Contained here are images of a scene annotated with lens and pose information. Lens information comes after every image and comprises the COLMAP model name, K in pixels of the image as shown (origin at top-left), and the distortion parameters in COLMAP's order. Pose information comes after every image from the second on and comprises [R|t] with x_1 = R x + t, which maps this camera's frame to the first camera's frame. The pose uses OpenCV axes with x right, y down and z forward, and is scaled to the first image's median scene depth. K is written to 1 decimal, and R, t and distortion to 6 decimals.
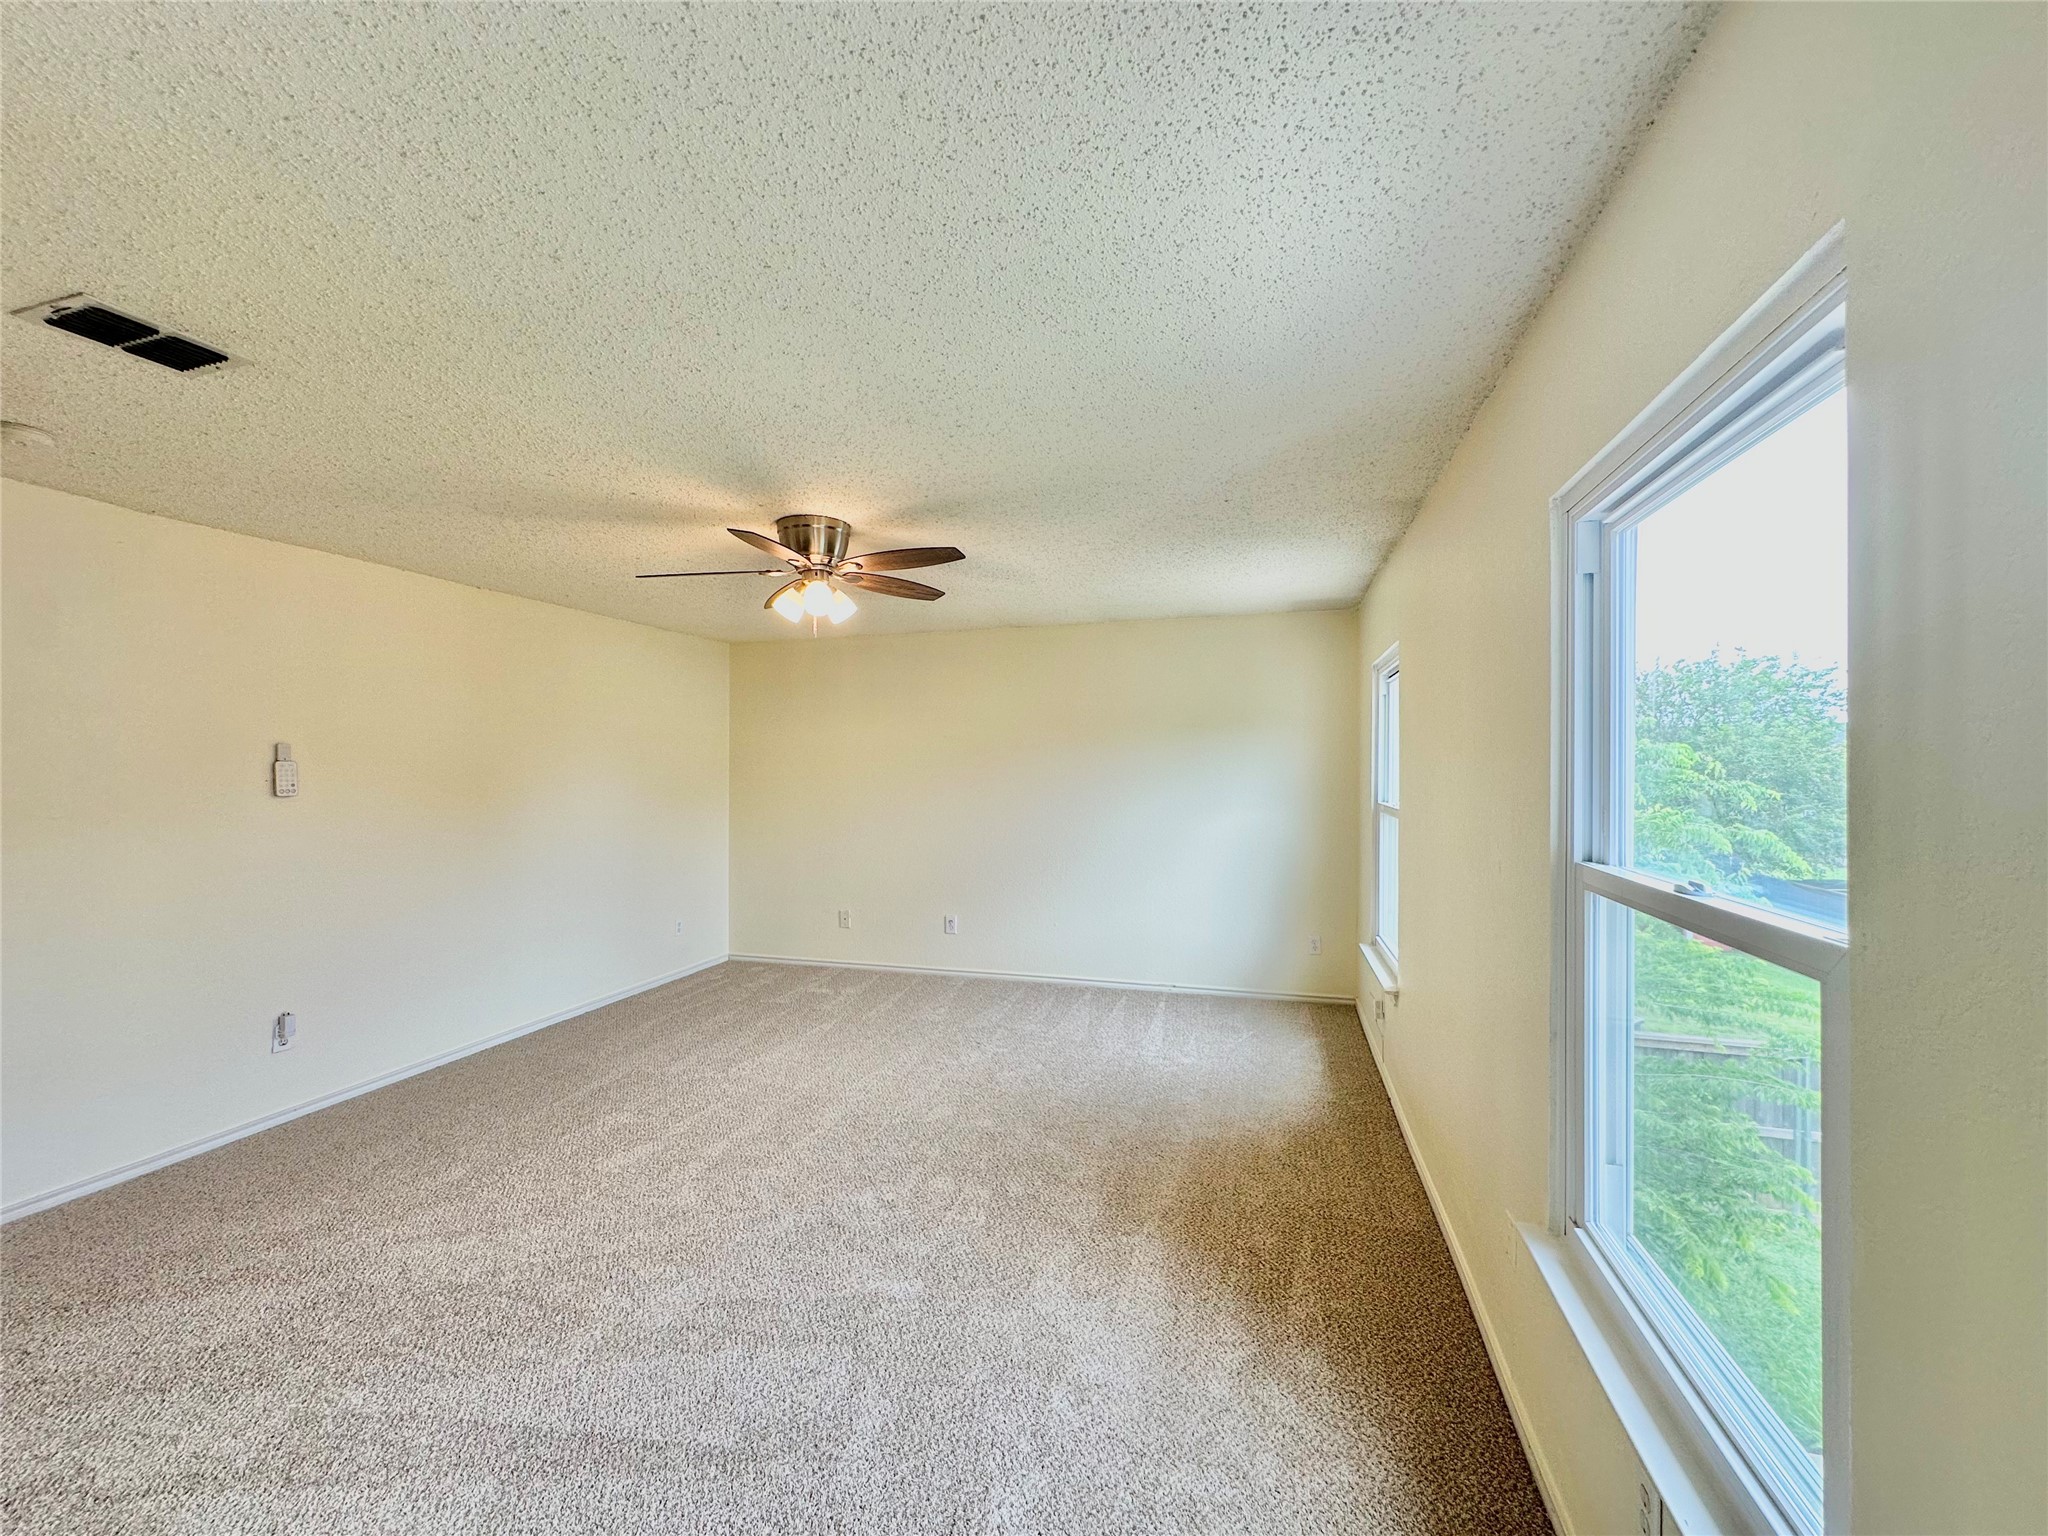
lens RADIAL K [[817.0, 0, 1024.0], [0, 817.0, 768.0], [0, 0, 1]] dist [-0.002569, 0.000109]
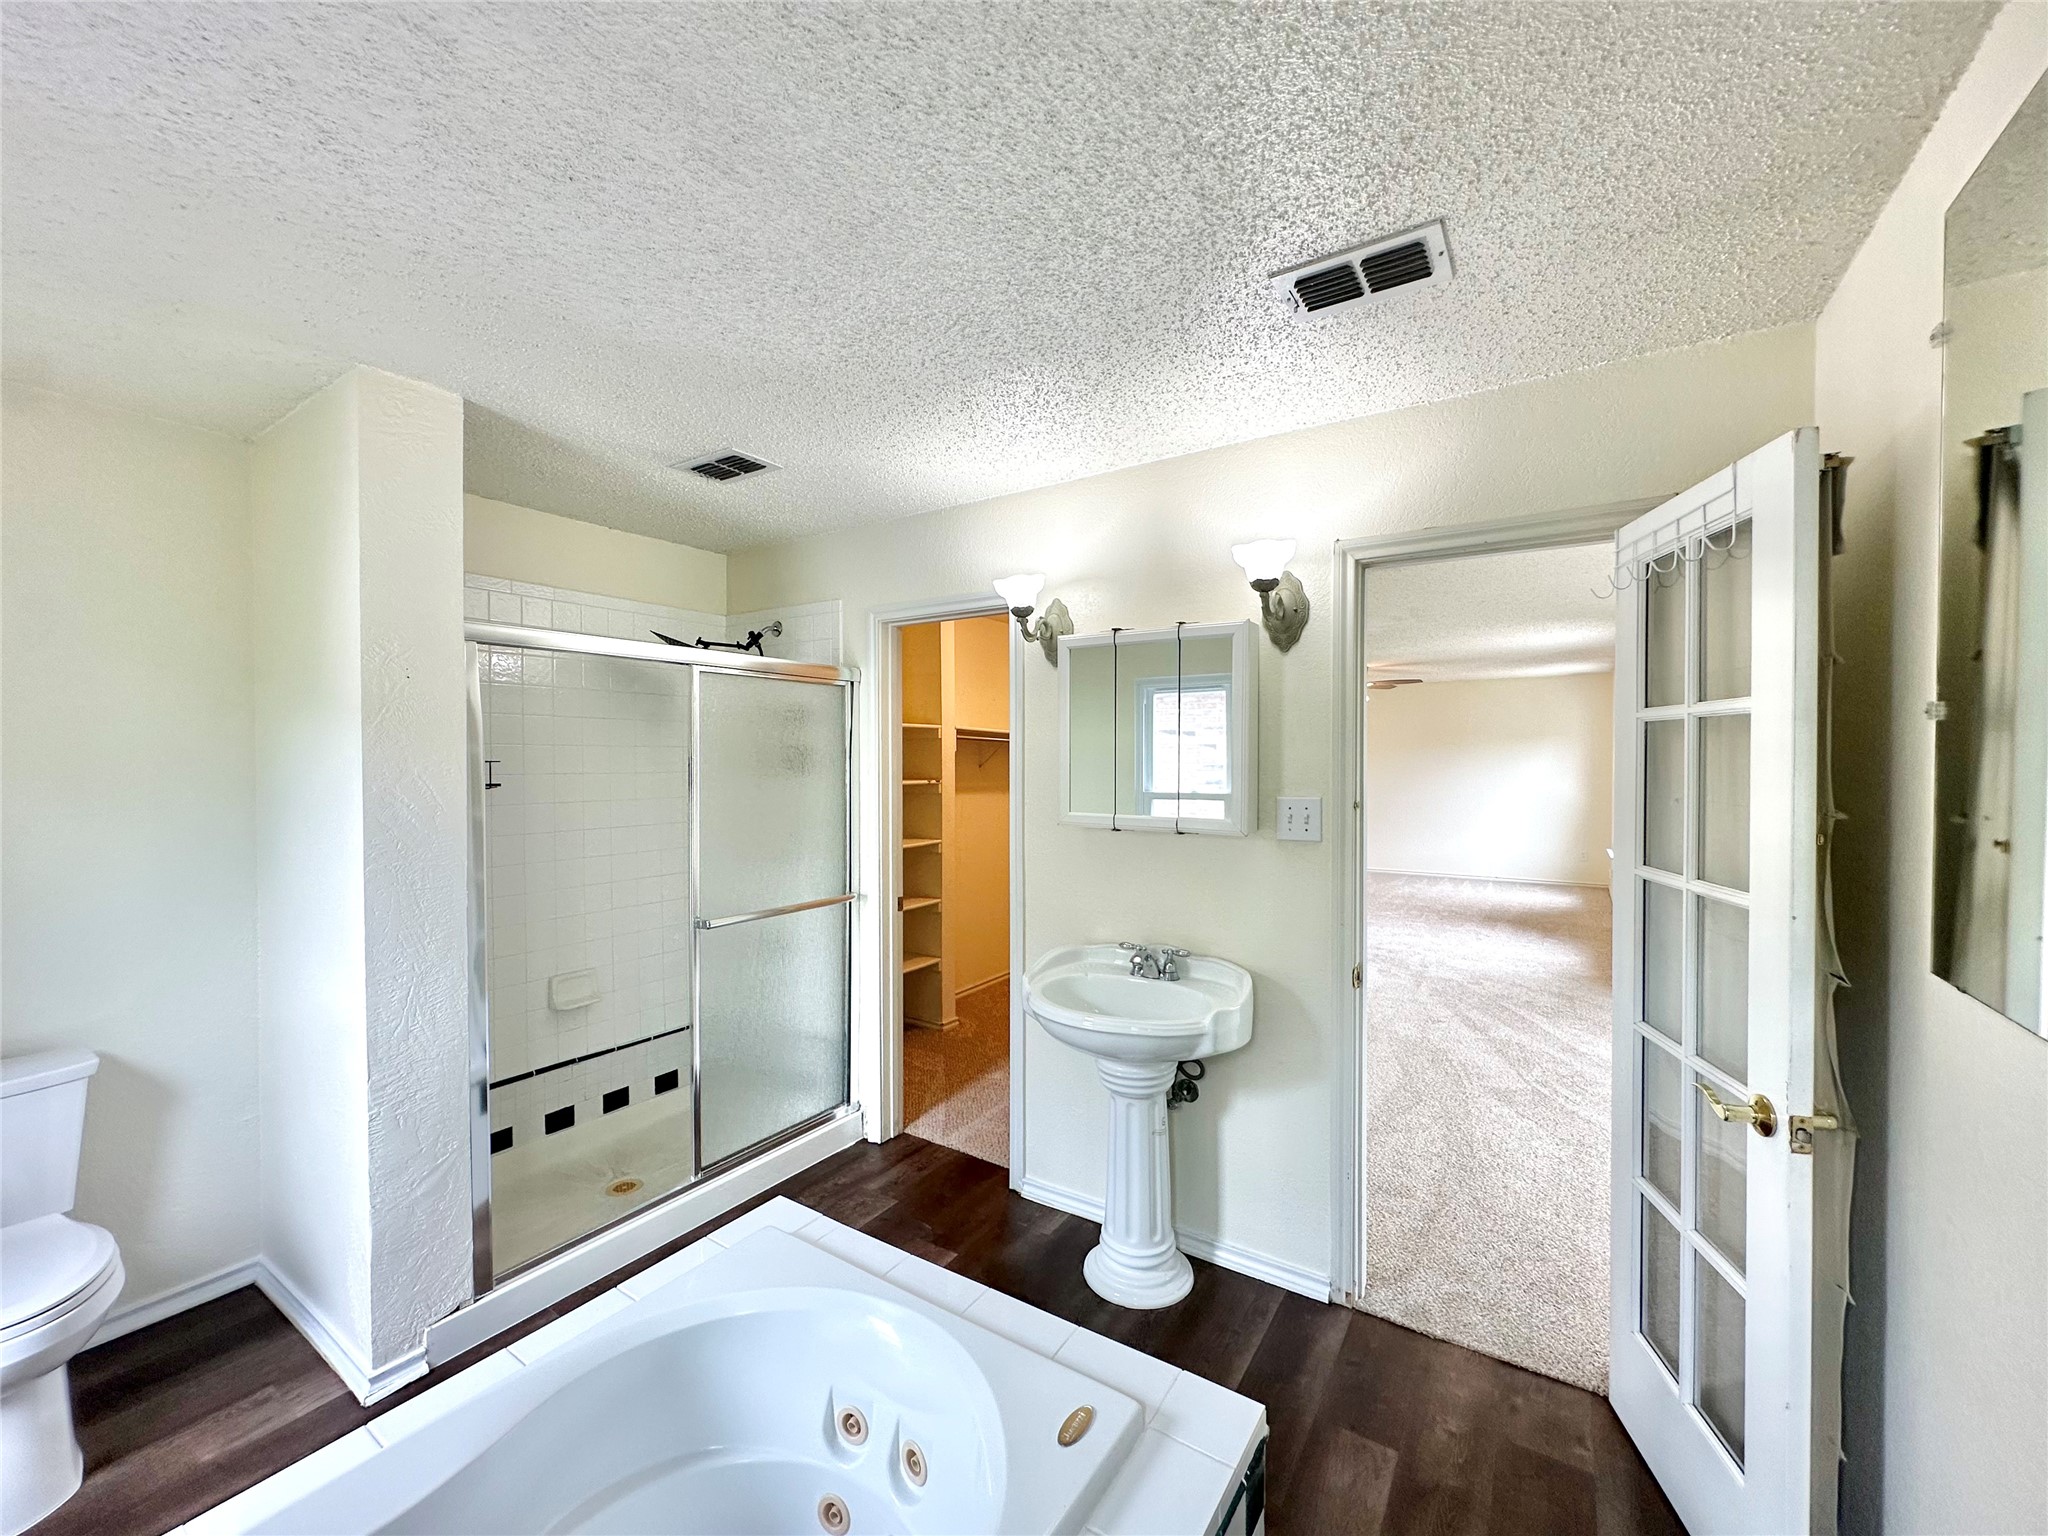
lens RADIAL K [[817.0, 0, 1024.0], [0, 817.0, 768.0], [0, 0, 1]] dist [-0.002569, 0.000109]
pose [[0.955384, 0.001289, -0.295364, -0.396807], [0.002621, 0.999914, 0.012842, -0.009064], [0.295355, -0.013043, 0.955298, -1.458280]]
